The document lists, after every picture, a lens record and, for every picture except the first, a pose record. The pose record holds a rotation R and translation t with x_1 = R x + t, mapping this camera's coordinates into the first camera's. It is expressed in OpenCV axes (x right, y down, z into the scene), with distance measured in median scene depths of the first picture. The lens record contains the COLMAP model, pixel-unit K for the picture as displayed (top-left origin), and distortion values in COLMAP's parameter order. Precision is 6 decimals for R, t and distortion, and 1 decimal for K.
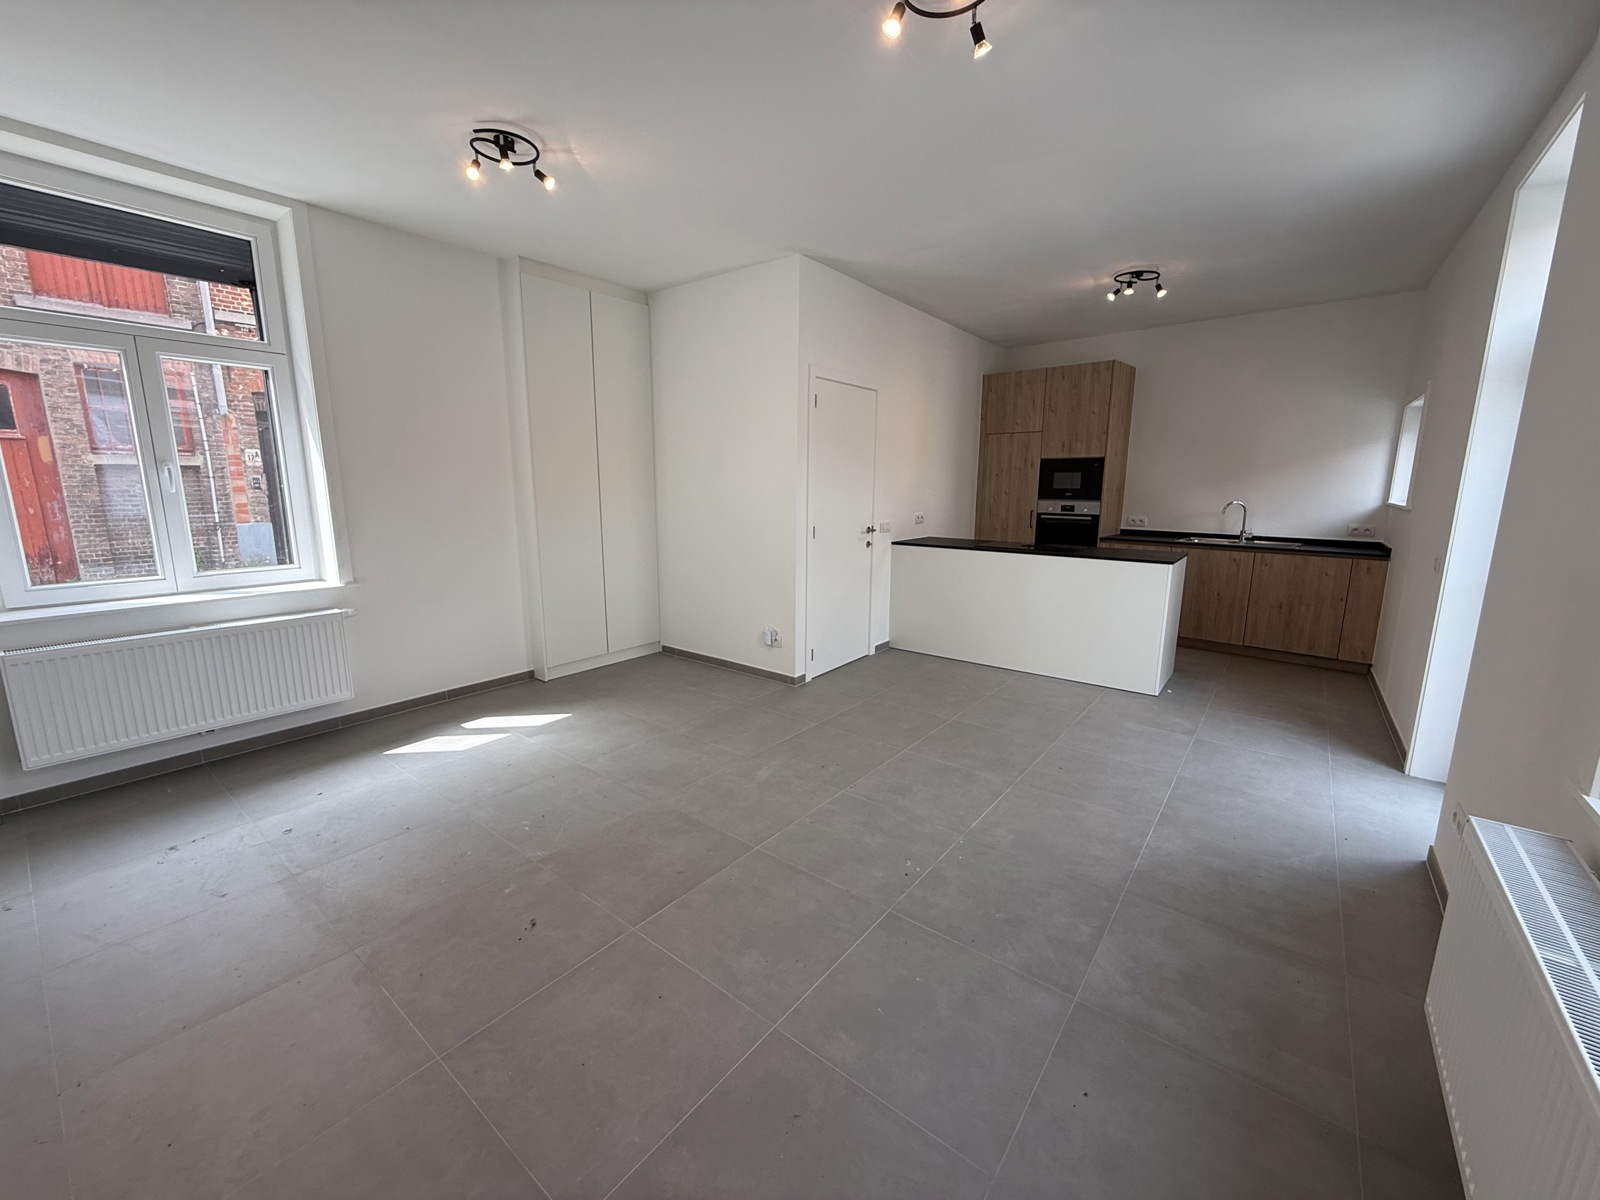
lens RADIAL K [[638.1, 0, 793.8], [0, 638.1, 599.3], [0, 0, 1]] dist [0.003035, 0.000369]
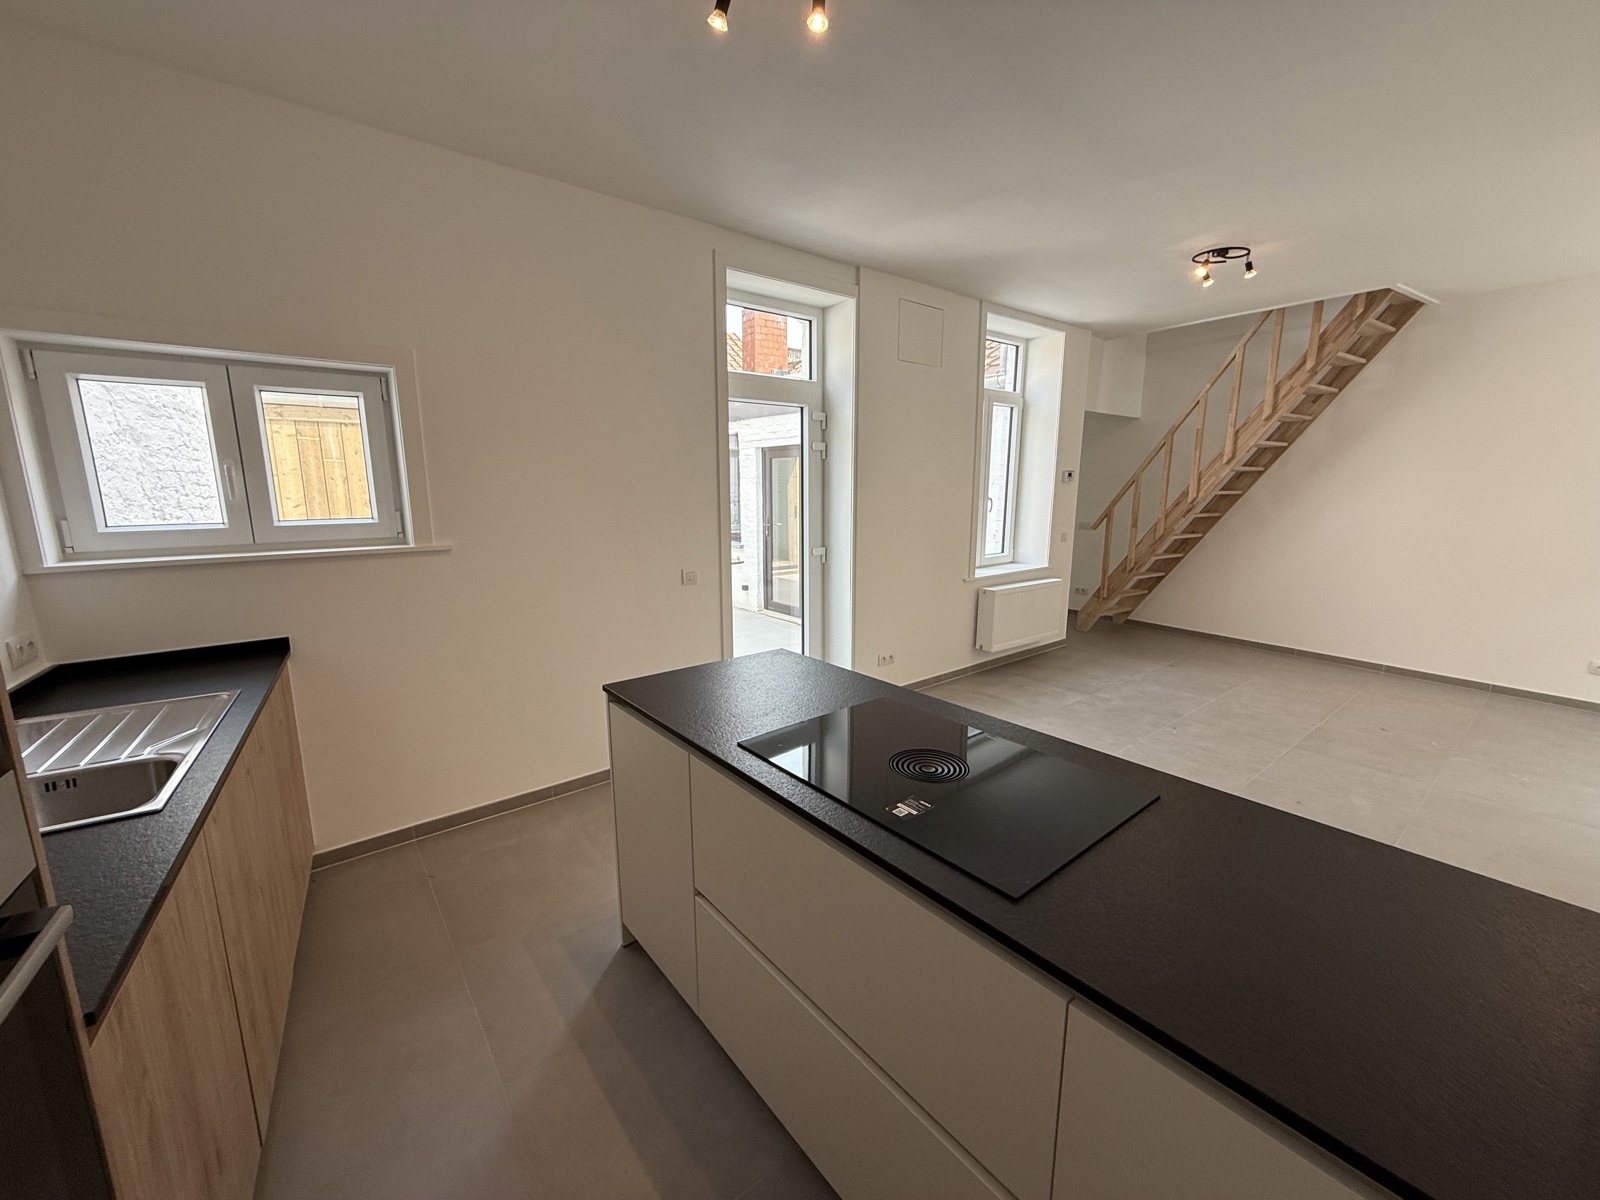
lens RADIAL K [[638.1, 0, 800.7], [0, 638.1, 597.1], [0, 0, 1]] dist [0.003035, 0.000369]
pose [[-0.974009, -0.042616, 0.222466, 0.375557], [0.039831, 0.934615, 0.353425, -0.257917], [-0.222981, 0.353100, -0.908625, 1.266940]]
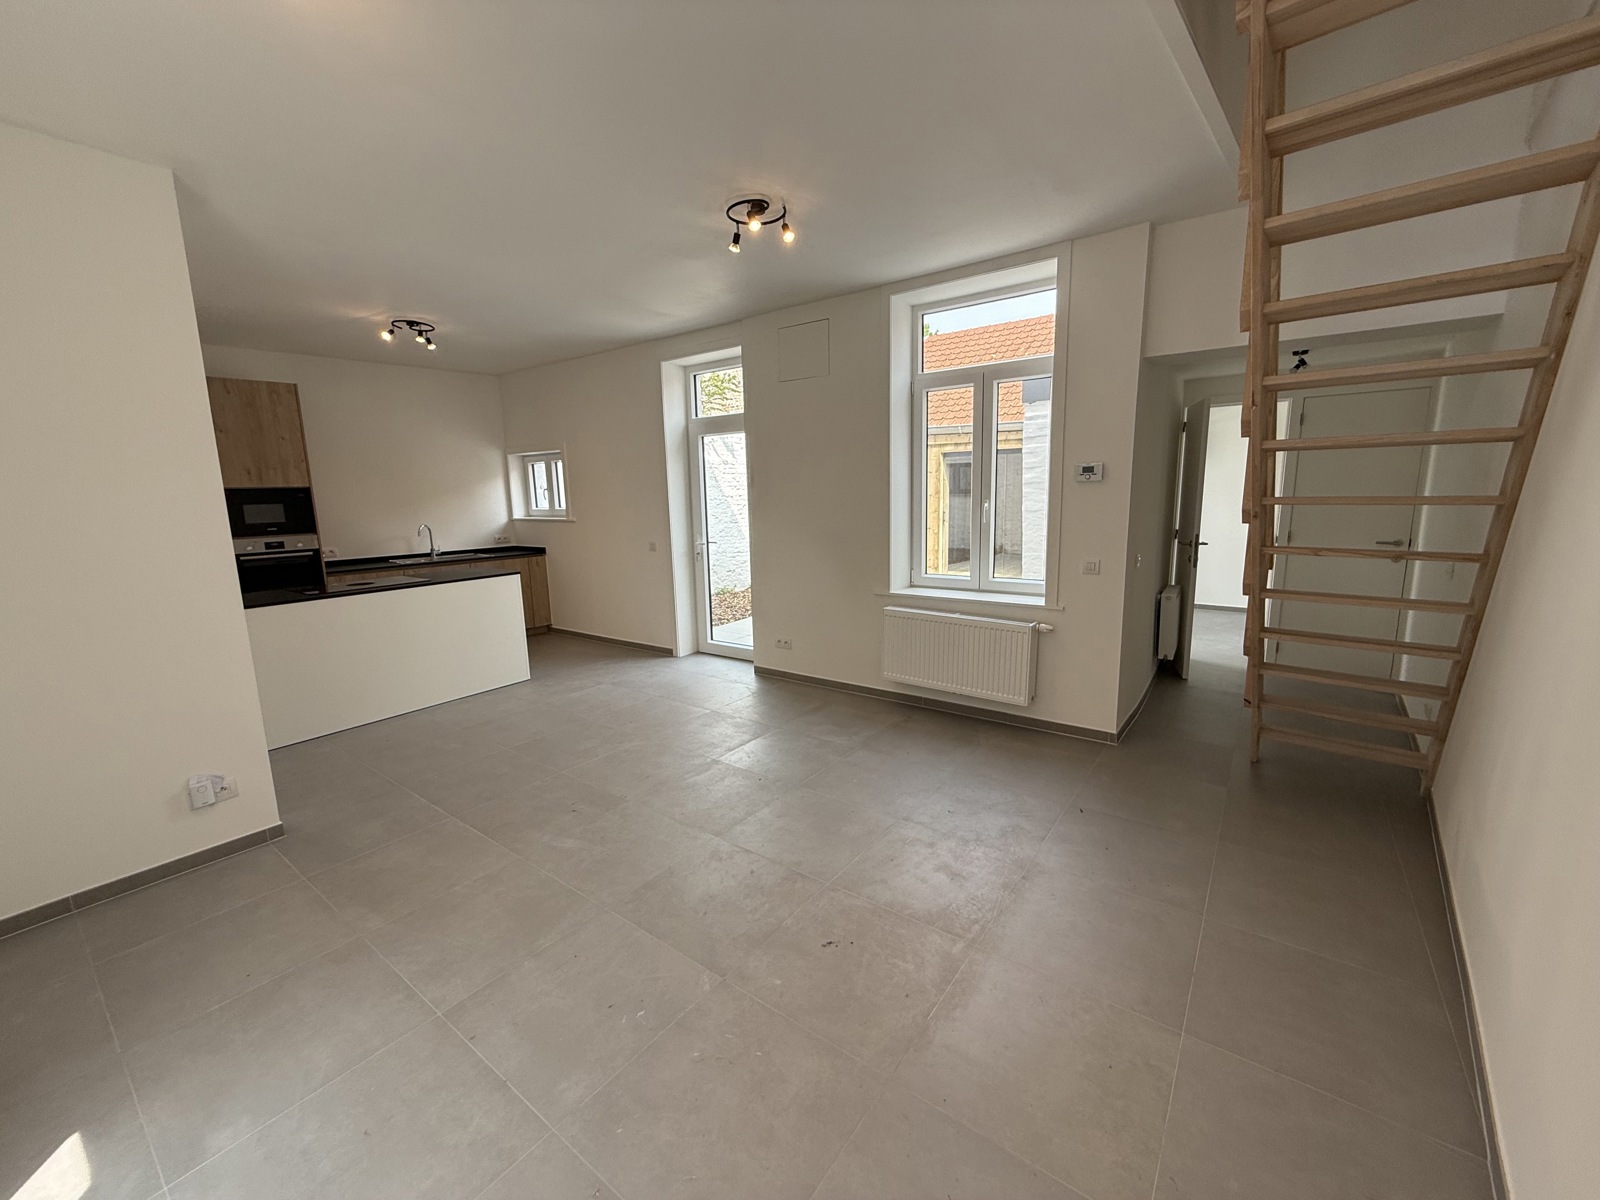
lens RADIAL K [[638.1, 0, 798.3], [0, 638.1, 598.3], [0, 0, 1]] dist [0.003035, 0.000369]
pose [[-0.030354, -0.171776, 0.984668, -0.565559], [0.208285, 0.962410, 0.174313, -0.095174], [-0.977597, 0.210383, 0.006565, 0.392194]]
